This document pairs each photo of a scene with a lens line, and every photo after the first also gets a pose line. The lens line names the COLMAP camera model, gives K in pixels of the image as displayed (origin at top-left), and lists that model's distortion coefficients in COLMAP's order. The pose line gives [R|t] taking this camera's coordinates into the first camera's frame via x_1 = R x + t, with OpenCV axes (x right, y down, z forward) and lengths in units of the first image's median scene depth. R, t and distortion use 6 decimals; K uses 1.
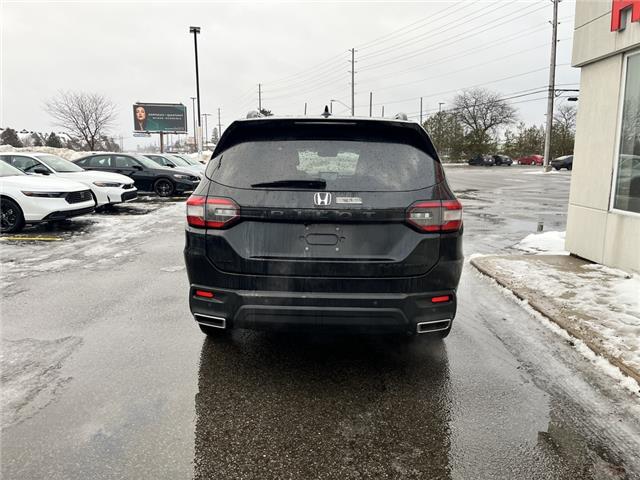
lens RADIAL K [[490.0, 0, 321.5], [0, 490.0, 238.8], [0, 0, 1]] dist [0.062186, -0.083928]
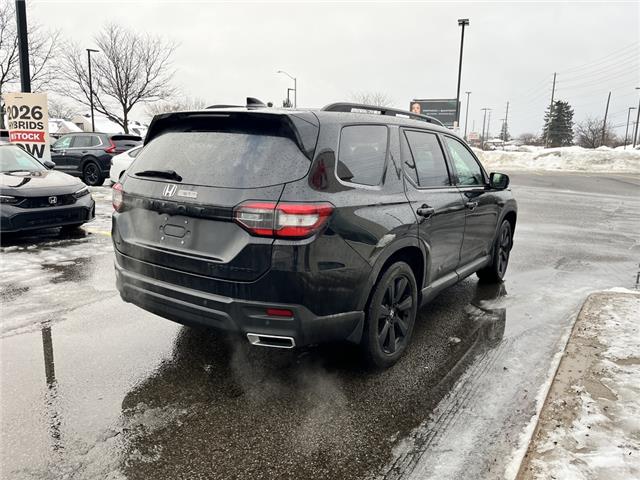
lens RADIAL K [[490.0, 0, 321.5], [0, 490.0, 238.8], [0, 0, 1]] dist [0.062186, -0.083928]
pose [[0.841076, 0.115985, -0.528336, 0.574220], [-0.111026, 0.992962, 0.041238, -0.041711], [0.529401, 0.023975, 0.848033, 0.215661]]
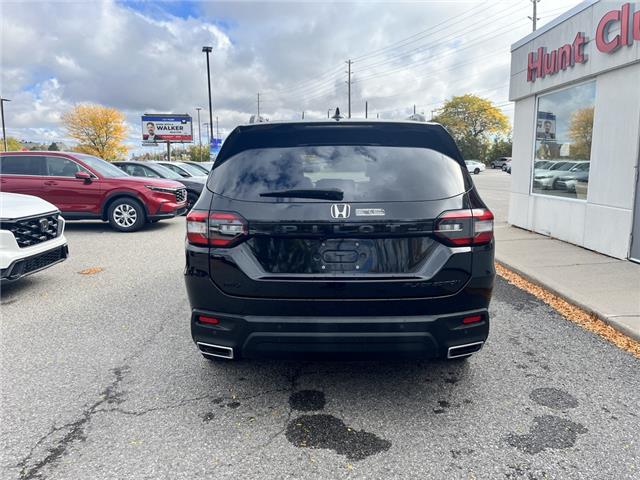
lens RADIAL K [[490.0, 0, 321.5], [0, 490.0, 238.8], [0, 0, 1]] dist [0.062186, -0.083928]
pose [[0.999626, -0.022118, 0.016112, -0.033535], [0.022312, 0.999679, -0.011962, -0.015162], [-0.015842, 0.012317, 0.999799, 0.079736]]
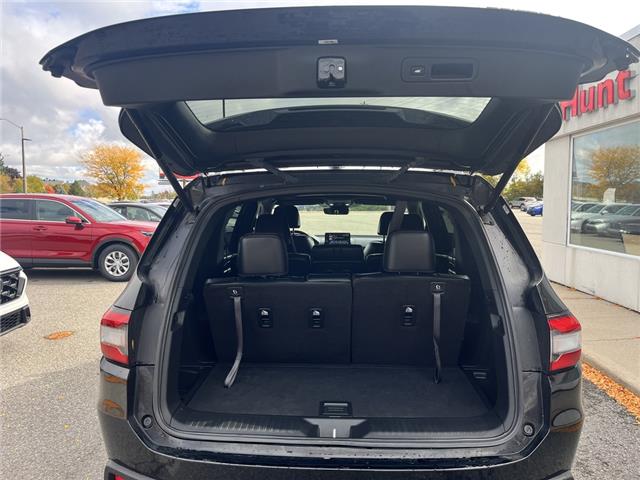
lens RADIAL K [[490.4, 0, 318.9], [0, 490.4, 232.9], [0, 0, 1]] dist [0.101241, -0.146475]
pose [[0.999754, -0.013472, -0.017647, -0.002560], [0.011624, 0.994825, -0.100938, -0.086585], [0.018916, 0.100708, 0.994736, 0.311342]]
